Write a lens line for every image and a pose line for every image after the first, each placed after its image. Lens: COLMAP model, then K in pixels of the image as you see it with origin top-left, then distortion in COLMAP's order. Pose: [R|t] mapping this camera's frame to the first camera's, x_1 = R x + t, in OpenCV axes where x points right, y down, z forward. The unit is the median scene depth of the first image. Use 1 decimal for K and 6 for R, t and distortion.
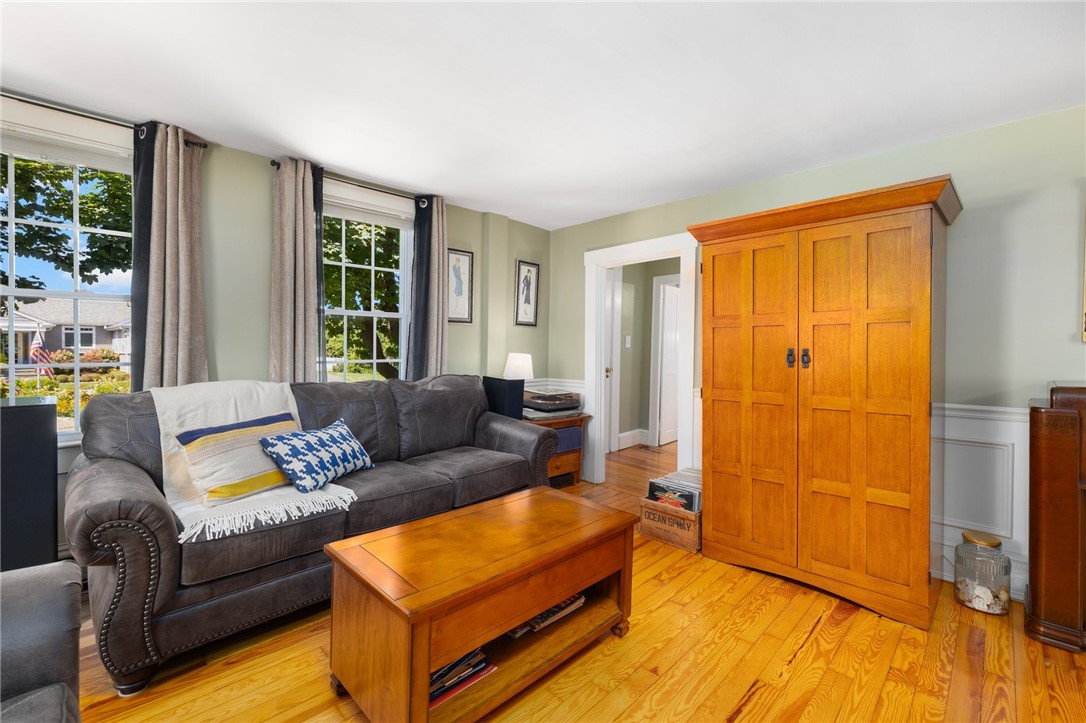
lens RADIAL K [[462.3, 0, 534.2], [0, 462.3, 344.6], [0, 0, 1]] dist [-0.000216, 0.000093]
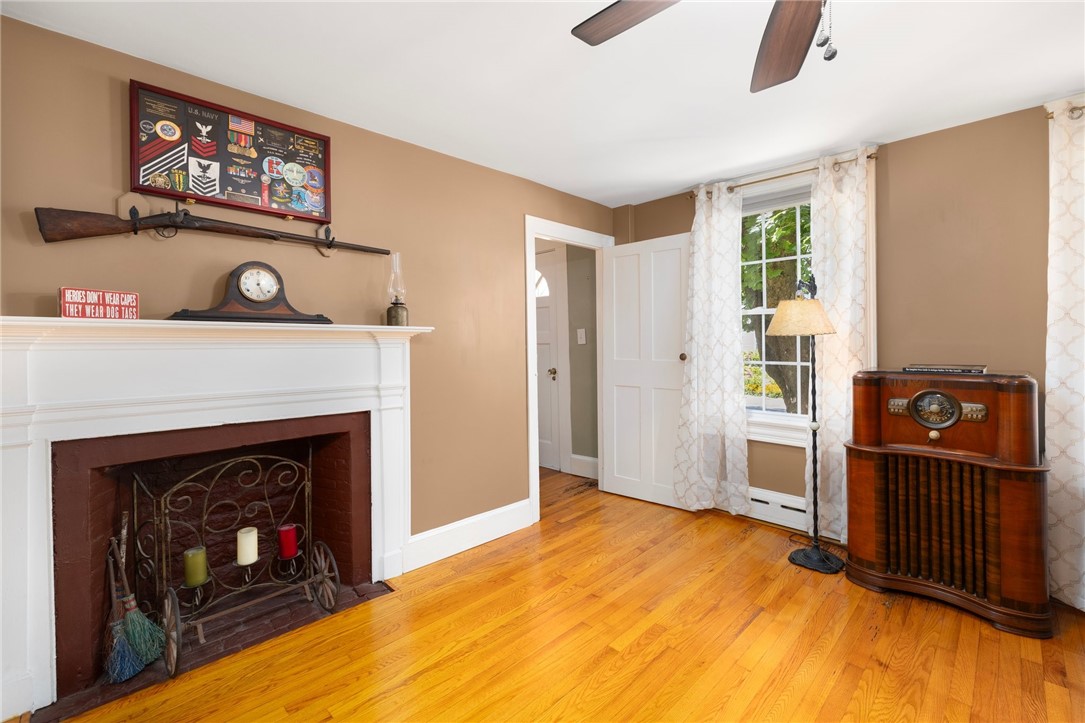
lens RADIAL K [[472.6, 0, 540.4], [0, 472.6, 349.1], [0, 0, 1]] dist [0.000828, 0.000457]
pose [[0.015758, -0.024728, -0.999570, 0.958549], [0.001586, 0.999694, -0.024706, 0.032944], [0.999875, -0.001196, 0.015792, 0.904259]]
